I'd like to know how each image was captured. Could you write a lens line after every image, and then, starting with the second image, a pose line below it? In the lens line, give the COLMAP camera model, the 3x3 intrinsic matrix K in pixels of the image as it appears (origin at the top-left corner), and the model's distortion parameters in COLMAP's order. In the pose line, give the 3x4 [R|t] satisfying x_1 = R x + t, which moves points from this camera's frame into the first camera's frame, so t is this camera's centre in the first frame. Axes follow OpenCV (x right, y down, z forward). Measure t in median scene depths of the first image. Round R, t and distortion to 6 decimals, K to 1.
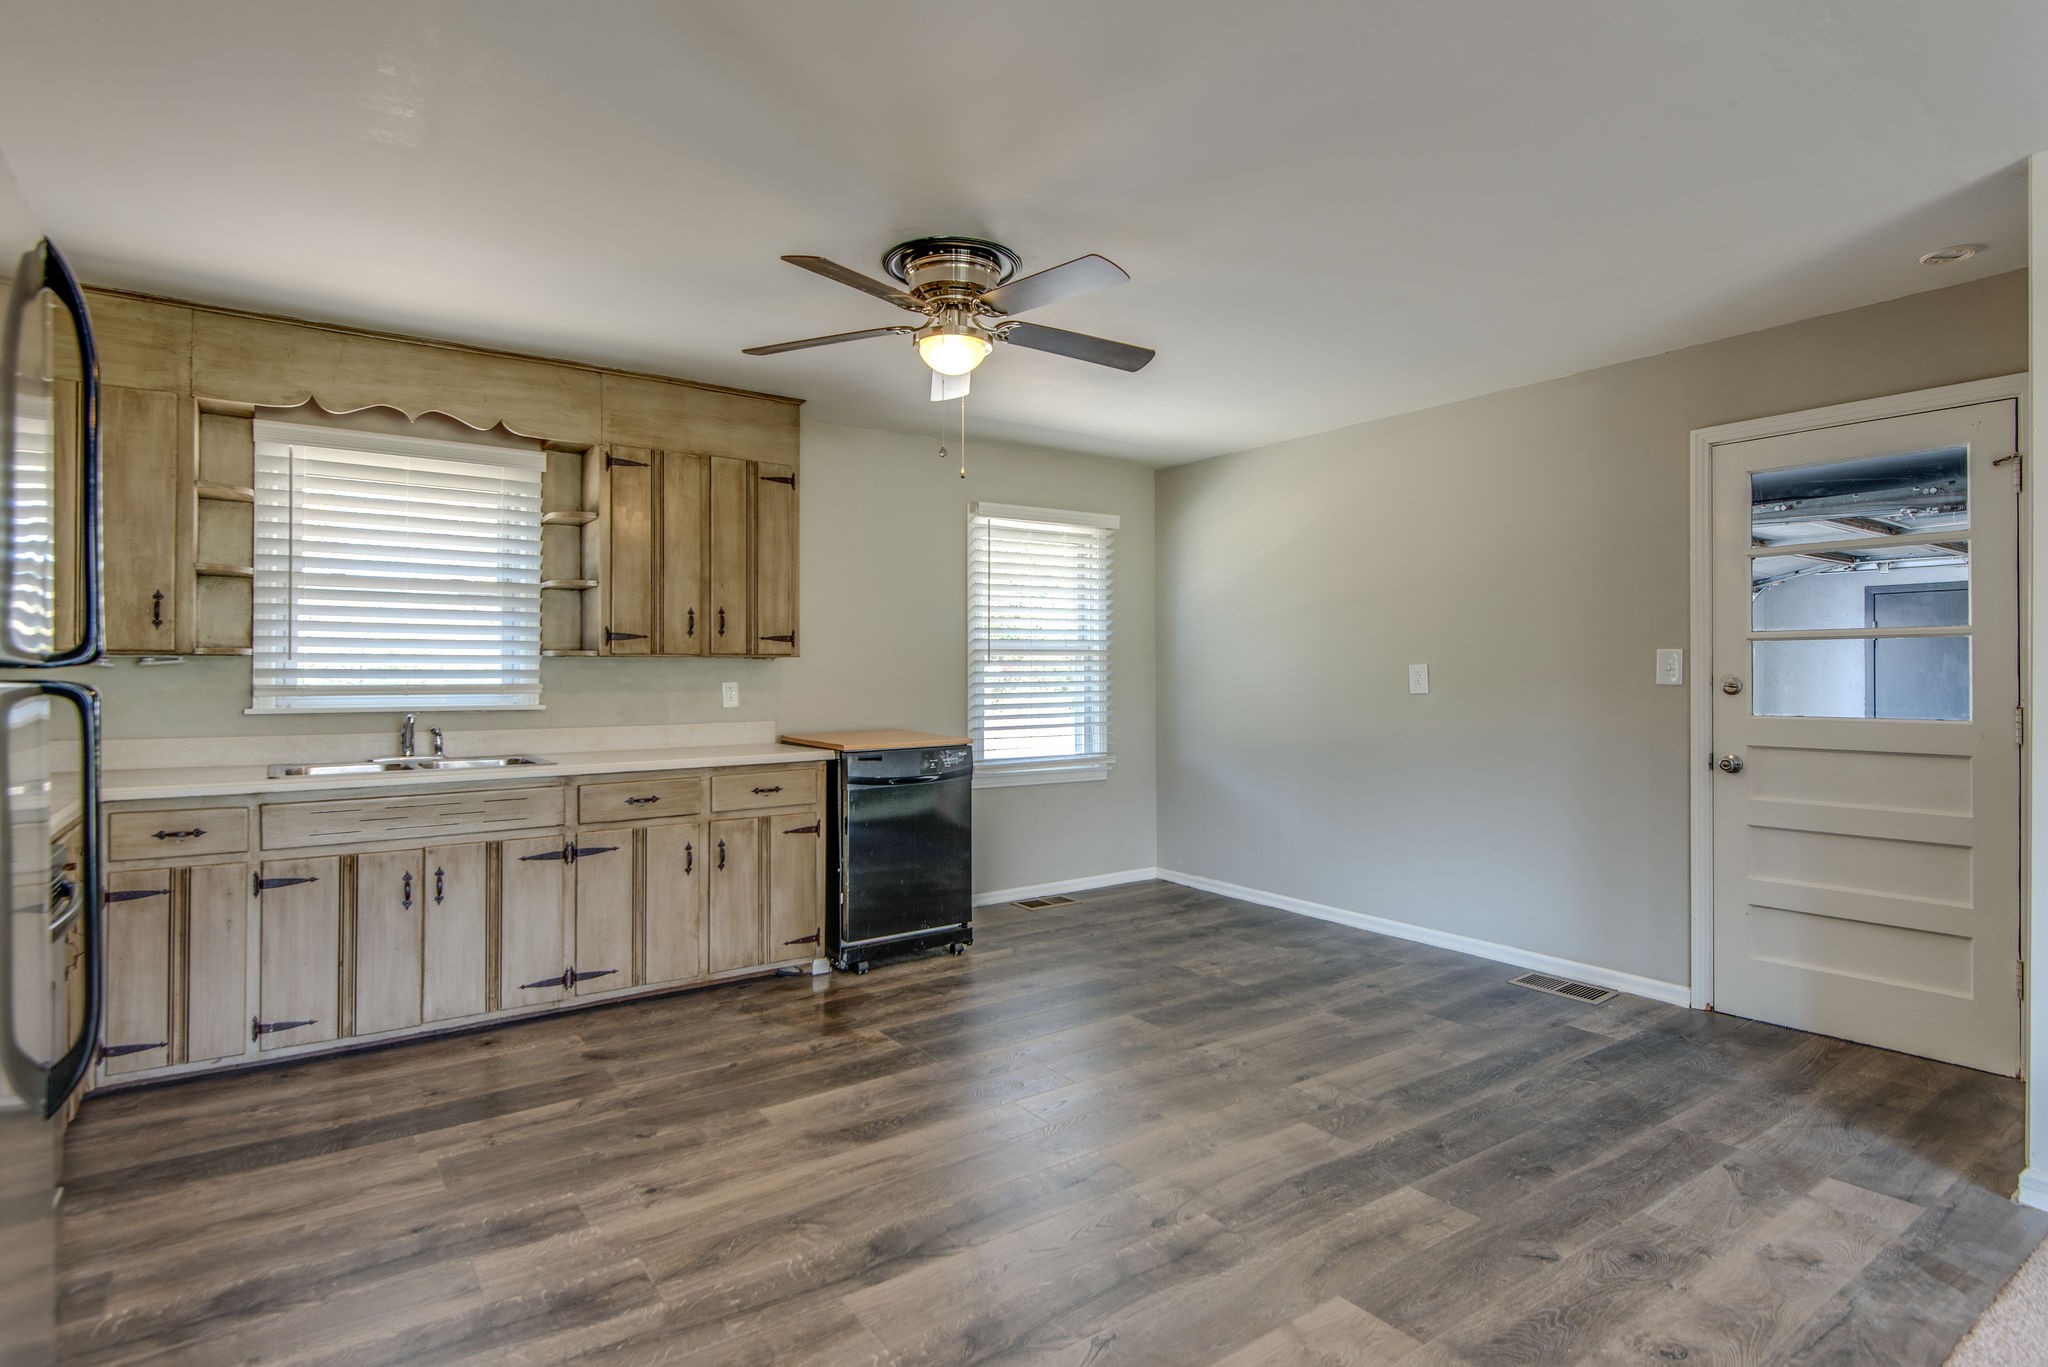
lens RADIAL K [[1037.9, 0, 1026.1], [0, 1037.9, 664.0], [0, 0, 1]] dist [0.038799, -0.031566]
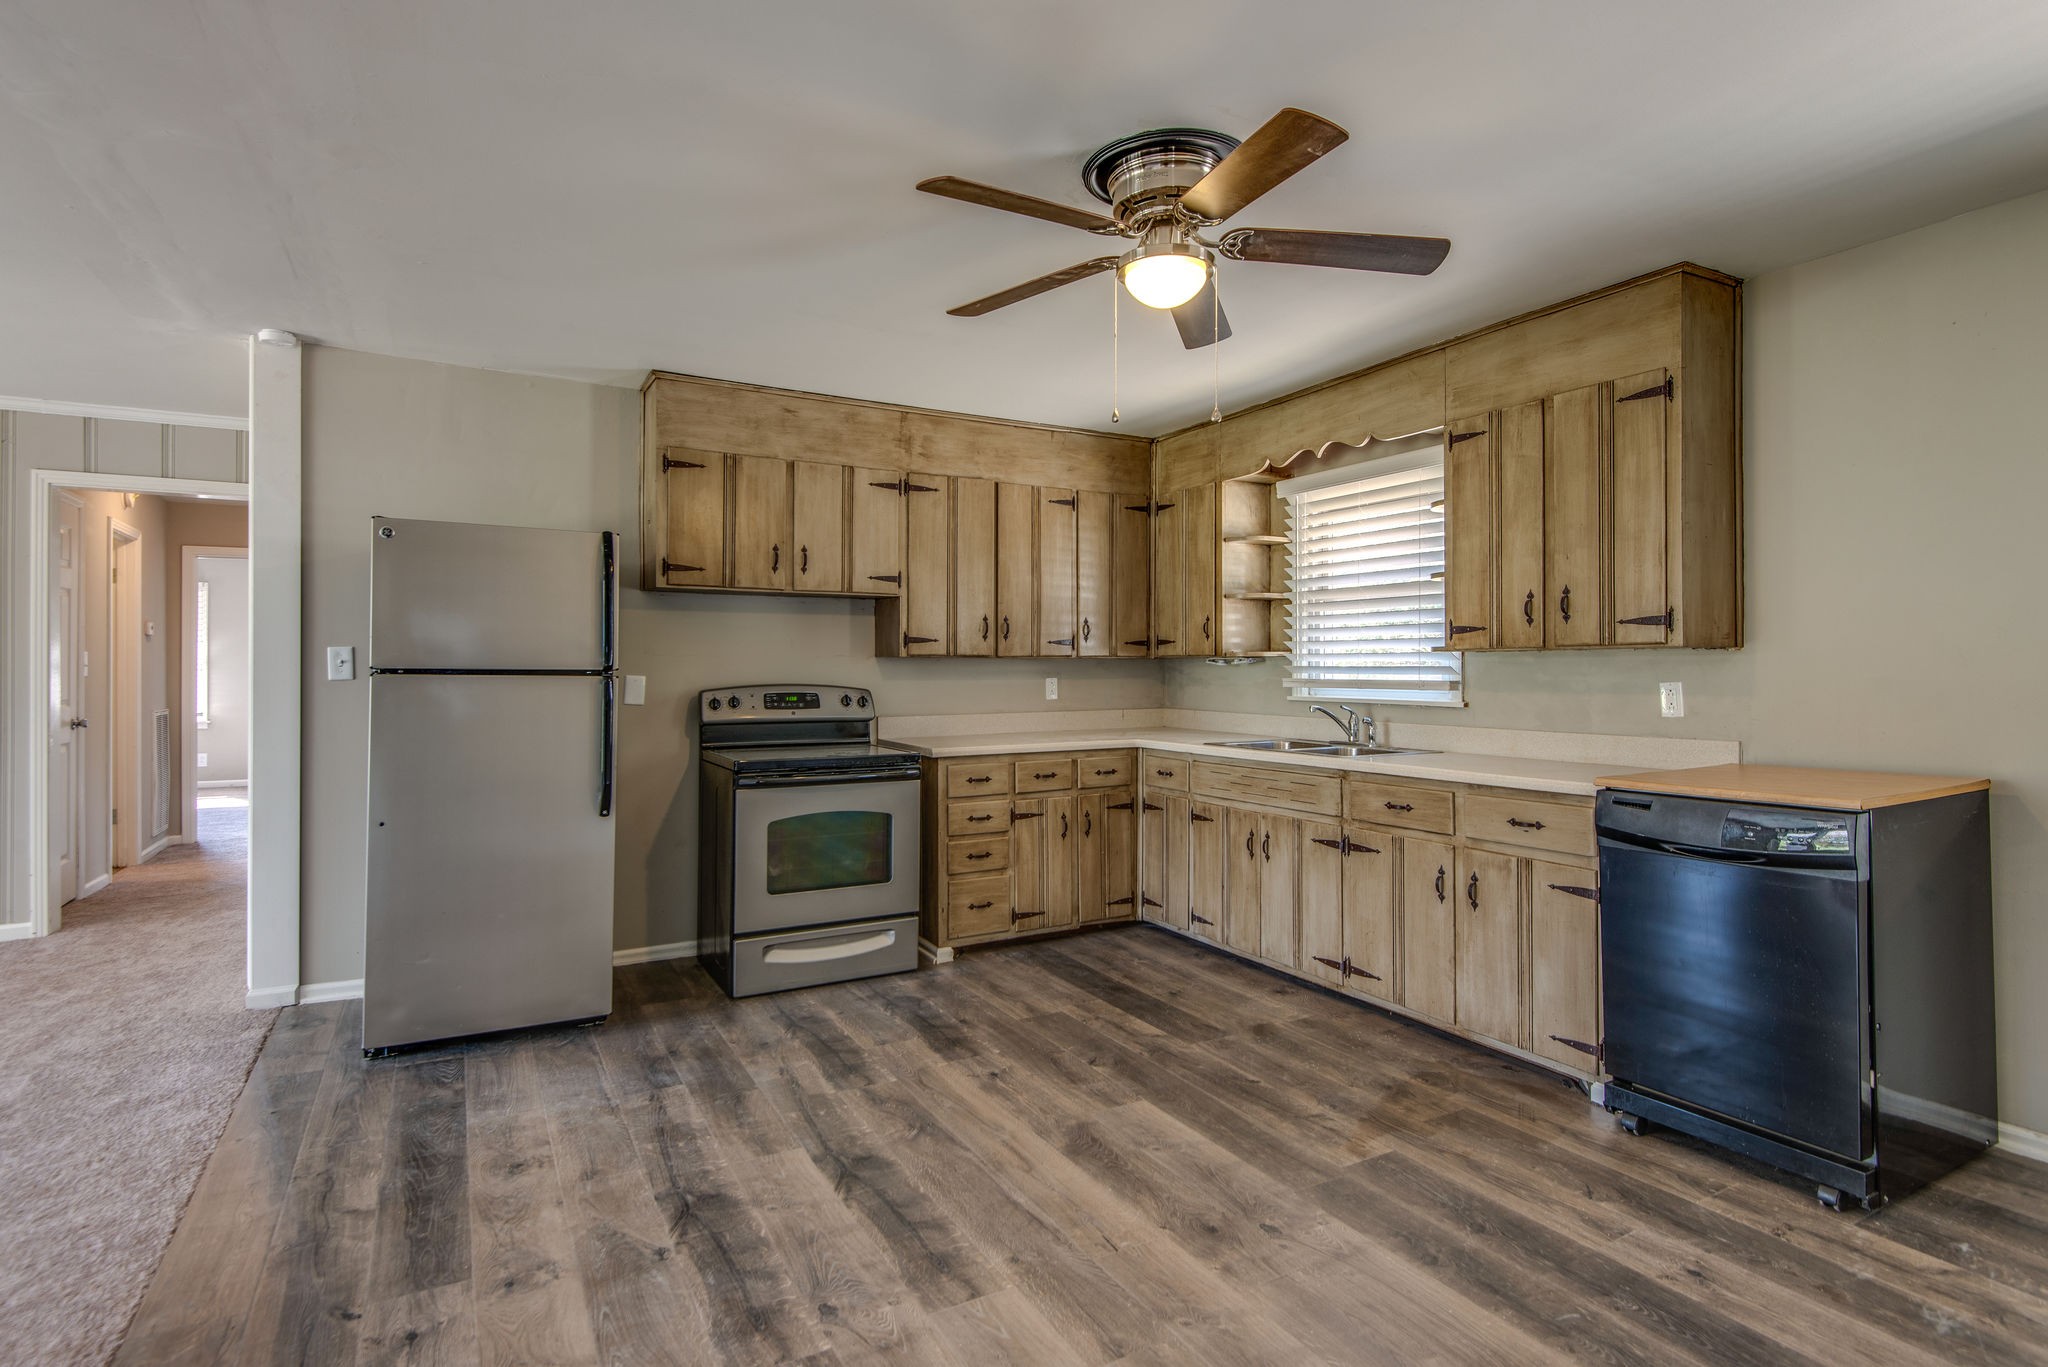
lens RADIAL K [[1037.9, 0, 1026.1], [0, 1037.9, 664.0], [0, 0, 1]] dist [0.038799, -0.031566]
pose [[-0.114212, -0.002932, -0.993452, 0.576521], [0.011876, 0.999920, -0.004316, 0.002901], [0.993385, -0.012291, -0.114168, 0.752650]]
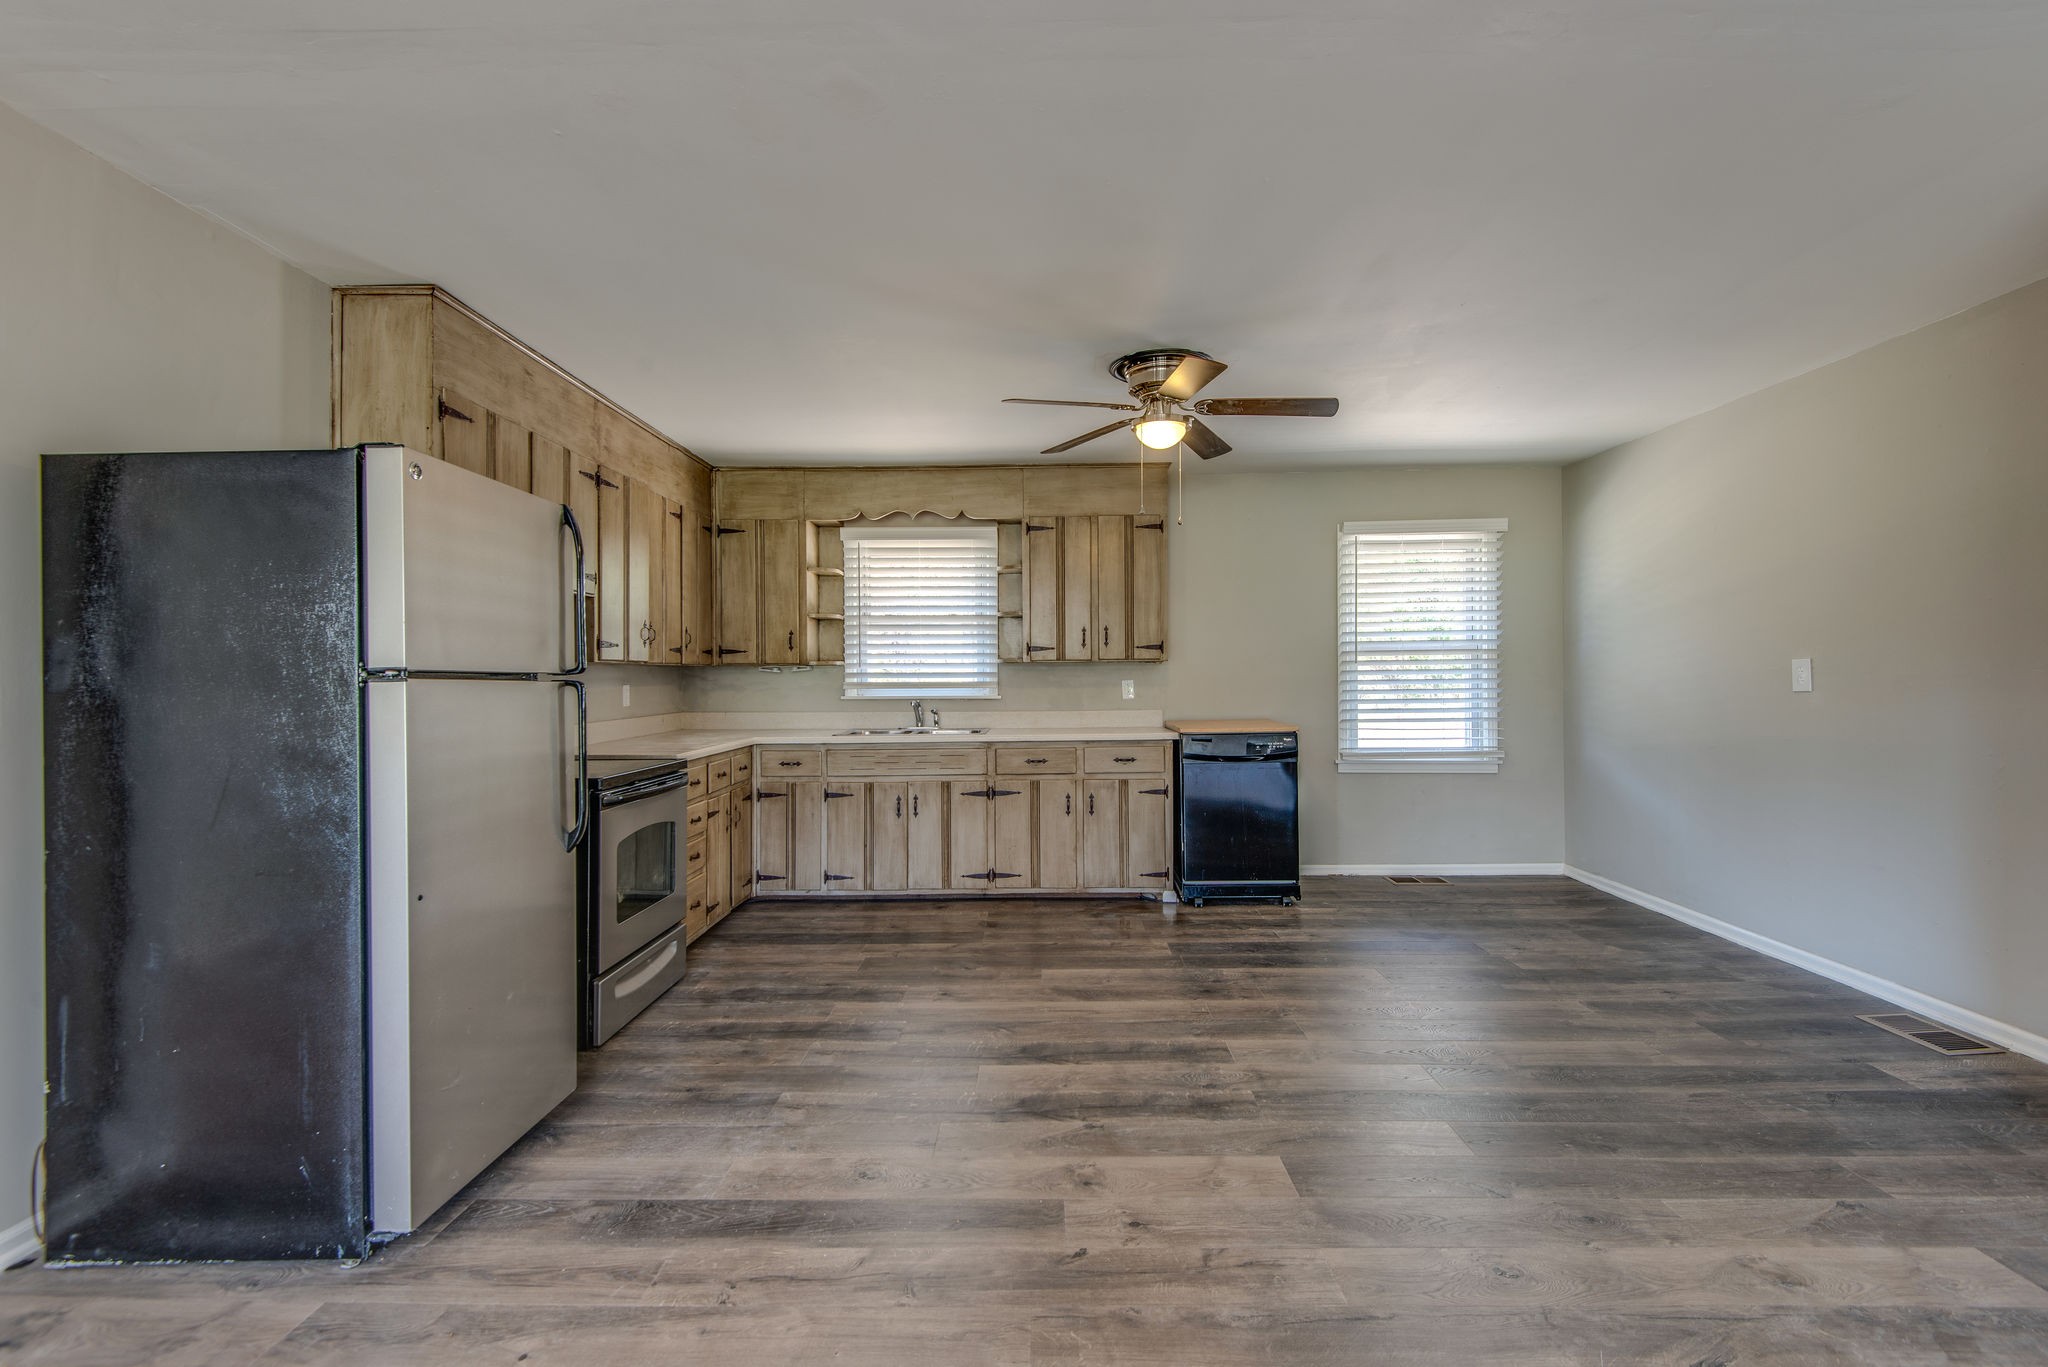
lens RADIAL K [[935.1, 0, 1039.7], [0, 935.1, 676.8], [0, 0, 1]] dist [0.037227, -0.021512]
pose [[0.811475, -0.004536, -0.584369, 0.386356], [0.012356, 0.999880, 0.009398, 0.000464], [0.584256, -0.014846, 0.811434, -0.052703]]
